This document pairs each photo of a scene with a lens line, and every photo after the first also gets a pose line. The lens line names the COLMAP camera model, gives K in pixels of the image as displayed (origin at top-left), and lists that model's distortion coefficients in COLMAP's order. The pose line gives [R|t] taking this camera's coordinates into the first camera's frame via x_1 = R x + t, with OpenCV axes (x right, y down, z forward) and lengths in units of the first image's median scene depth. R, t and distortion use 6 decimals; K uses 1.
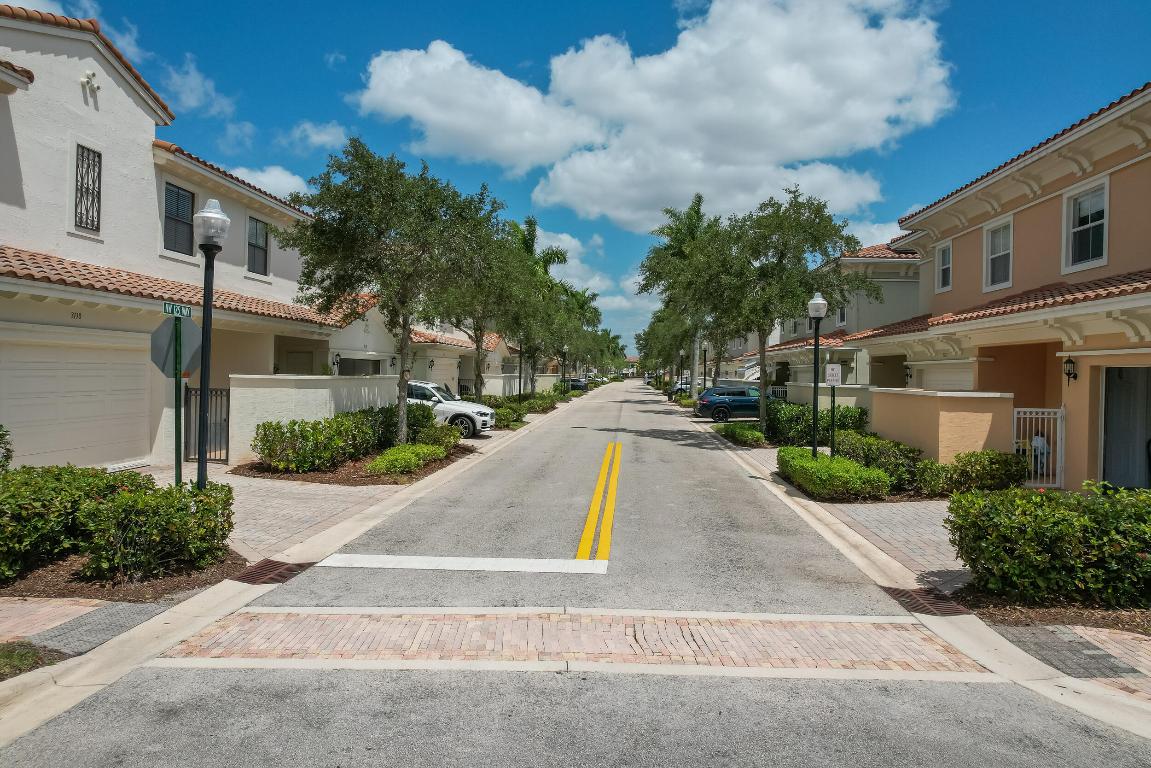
lens RADIAL K [[744.7, 0, 575.5], [0, 744.7, 384.0], [0, 0, 1]] dist [-0.077488, 0.072336]
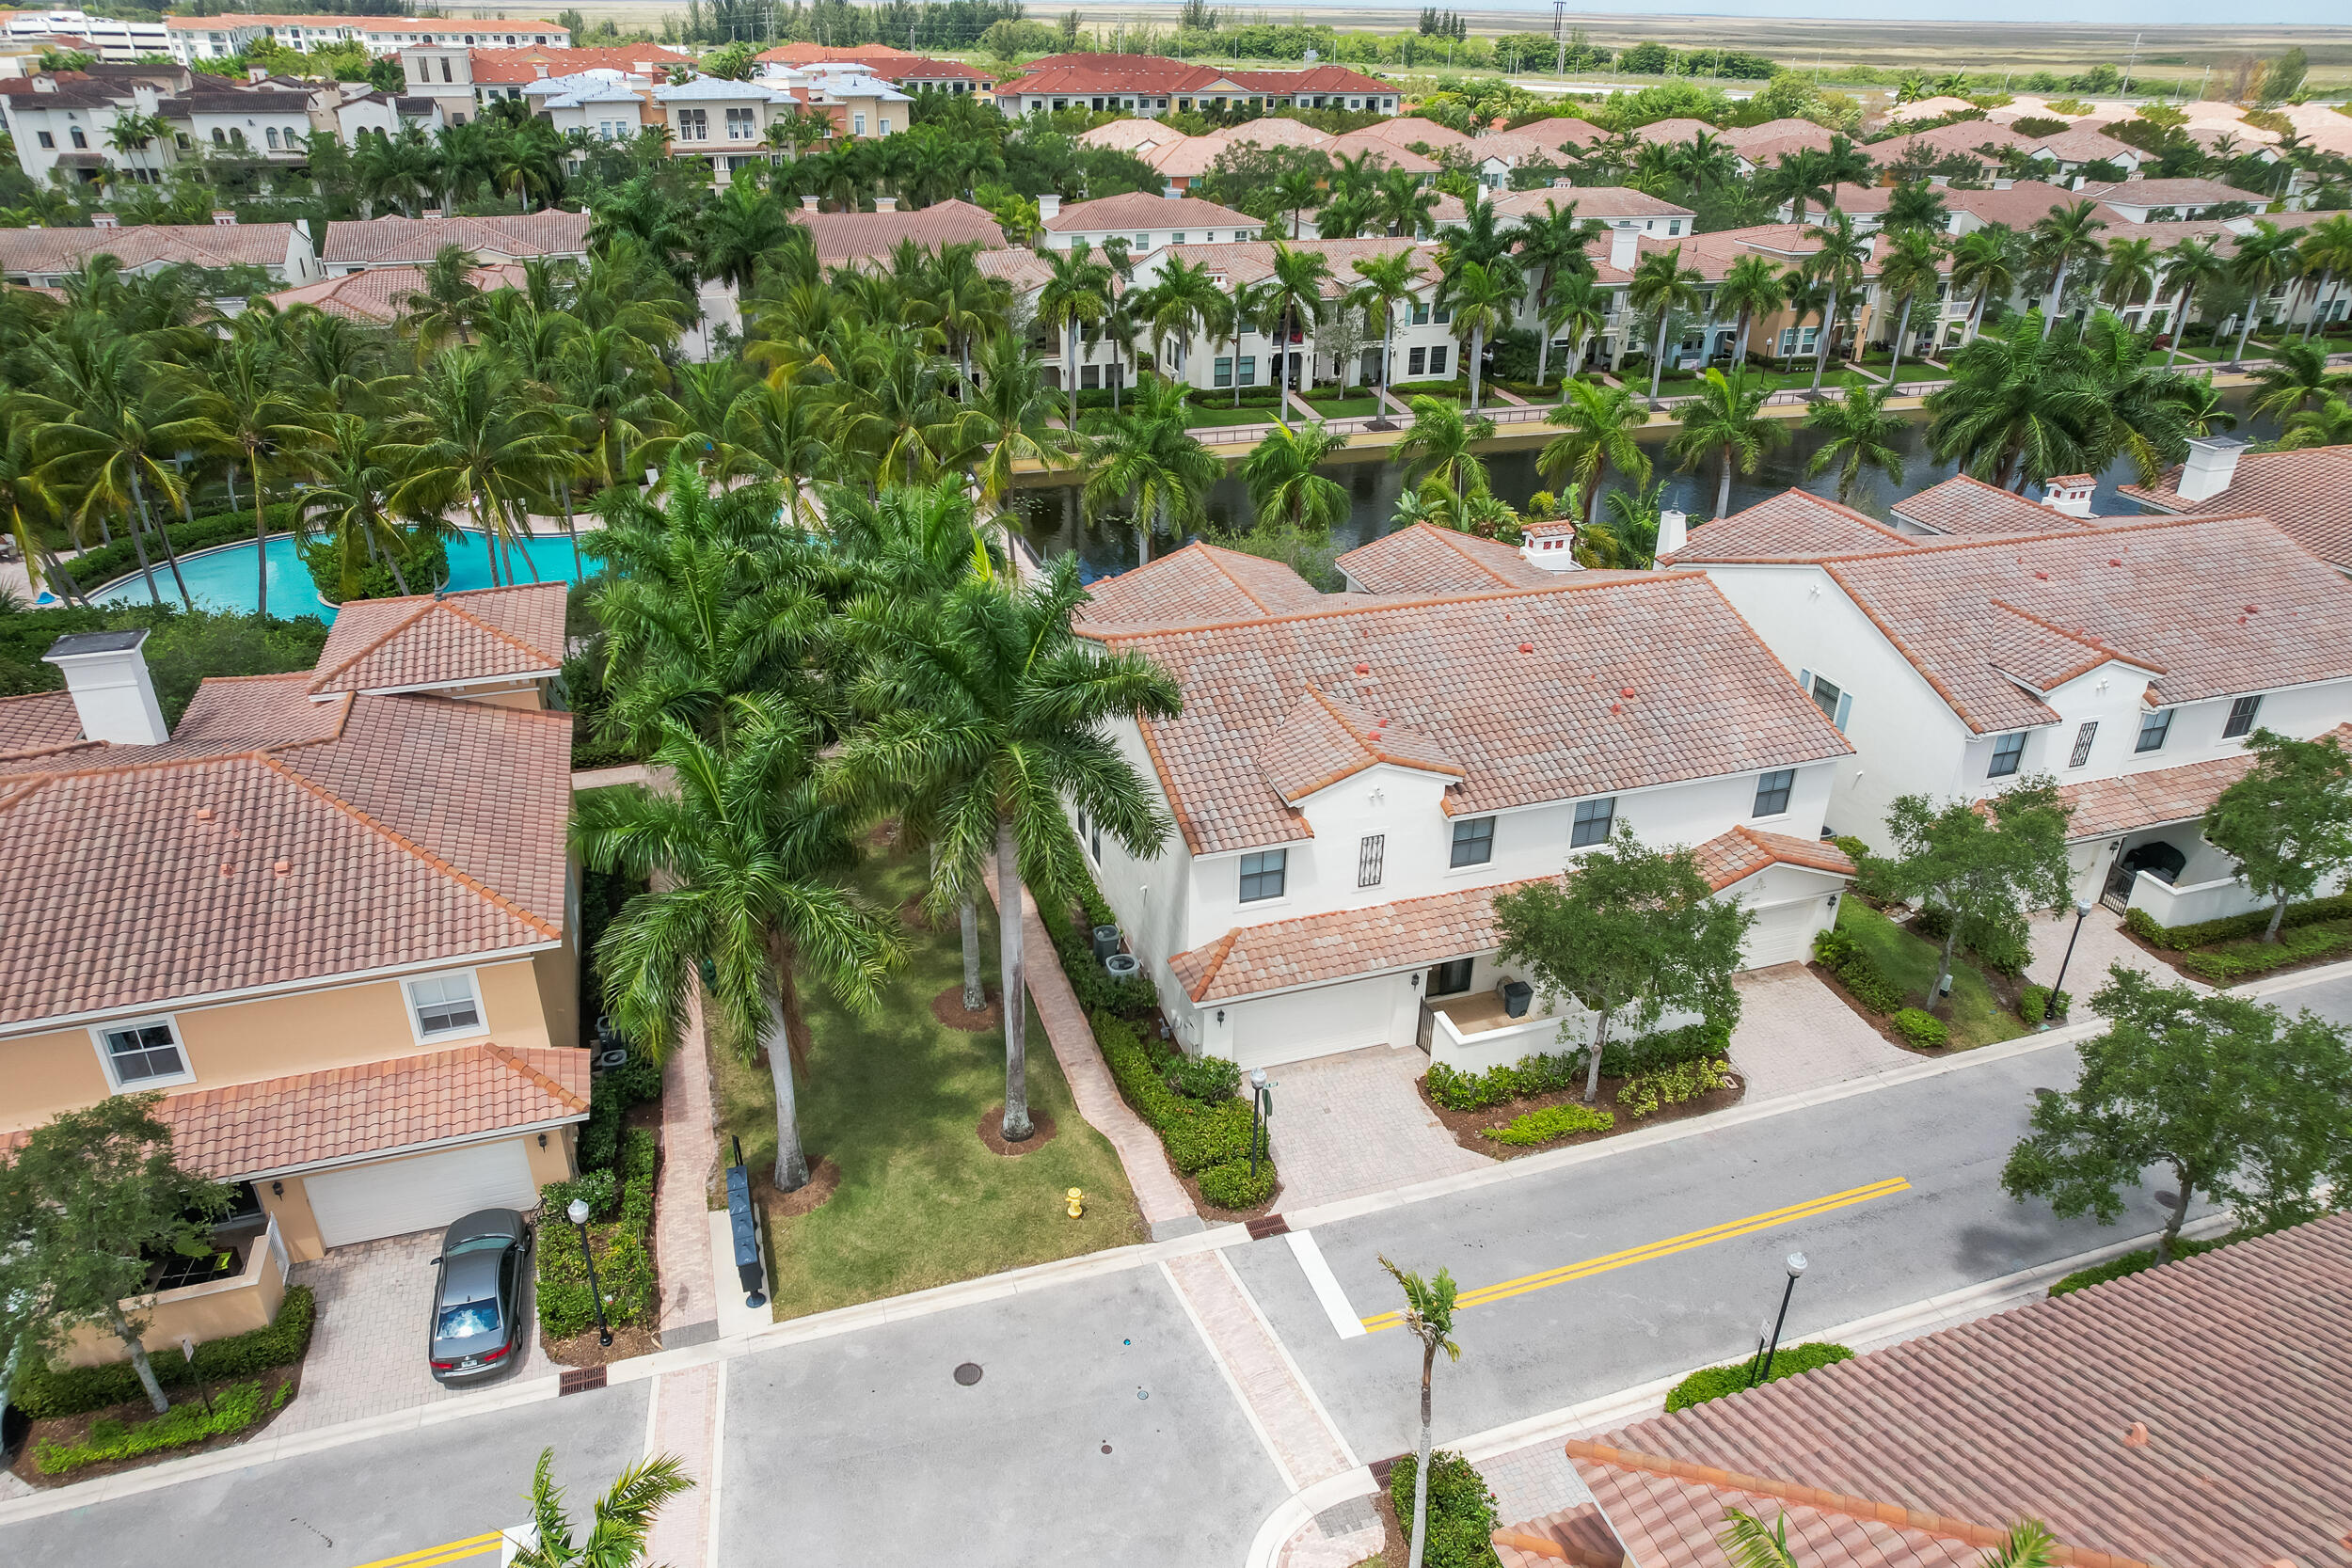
lens RADIAL K [[1548.8, 0, 1186.5], [0, 1548.8, 782.8], [0, 0, 1]] dist [-0.077654, 0.071441]
pose [[0.385124, 0.412293, -0.825648, 1.529597], [-0.019337, 0.898066, 0.439436, -1.653453], [0.922662, -0.153272, 0.353839, -0.330656]]
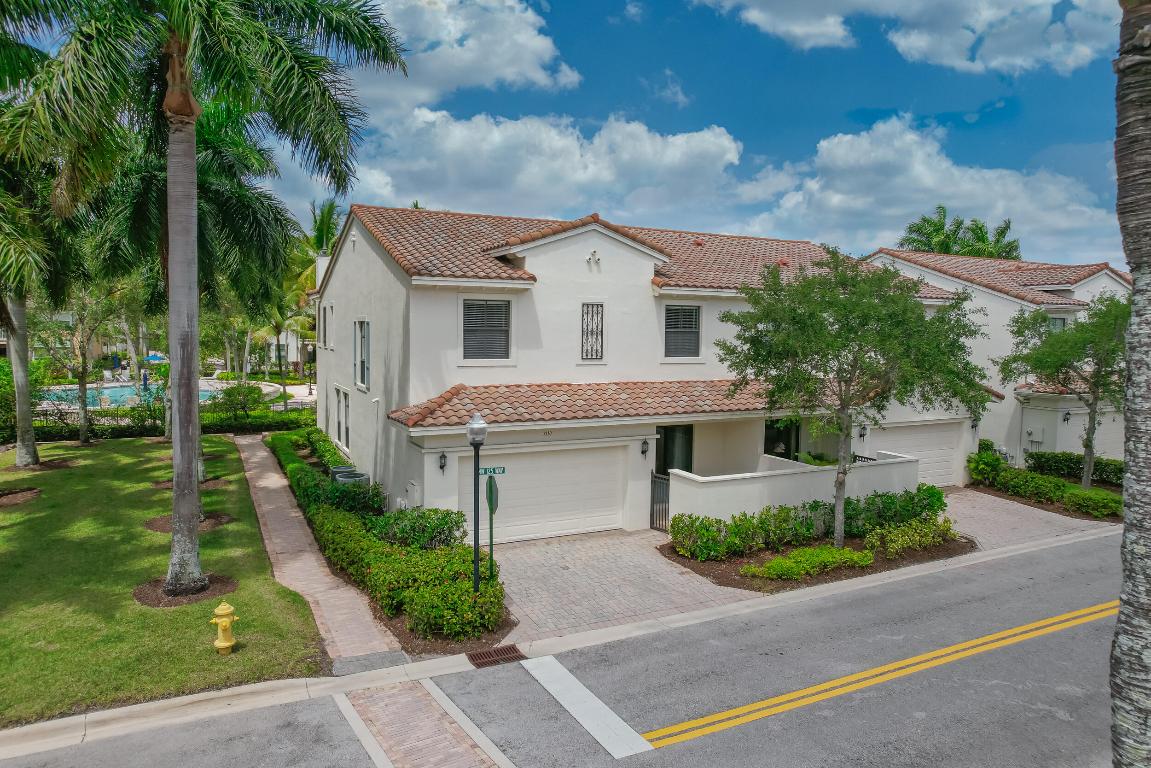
lens RADIAL K [[758.0, 0, 580.7], [0, 758.0, 383.4], [0, 0, 1]] dist [-0.077654, 0.071441]
pose [[0.516235, 0.049332, -0.855025, 0.588403], [-0.016338, 0.998725, 0.047758, -0.232450], [0.856291, -0.010685, 0.516383, 0.207310]]
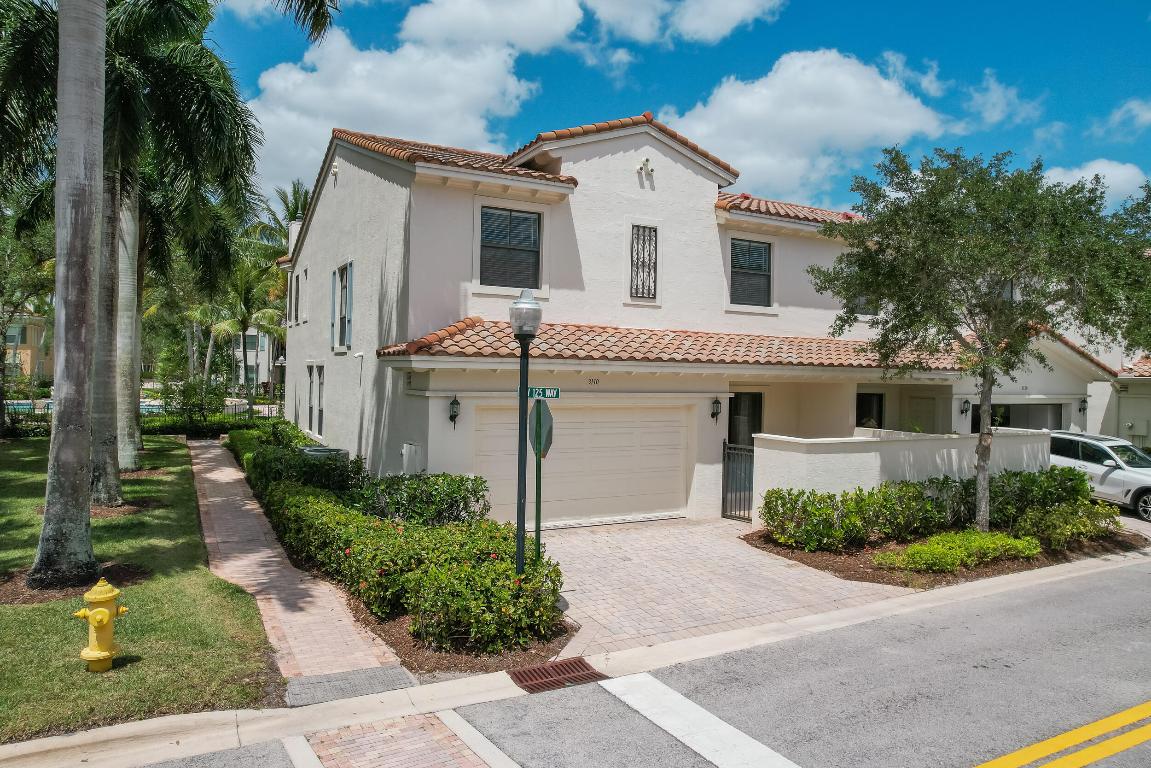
lens RADIAL K [[758.0, 0, 580.7], [0, 758.0, 383.4], [0, 0, 1]] dist [-0.077654, 0.071441]
pose [[0.542344, -0.002164, -0.840154, 0.243994], [-0.021885, 0.999621, -0.016702, -0.060320], [0.839871, 0.027445, 0.542091, 0.294453]]
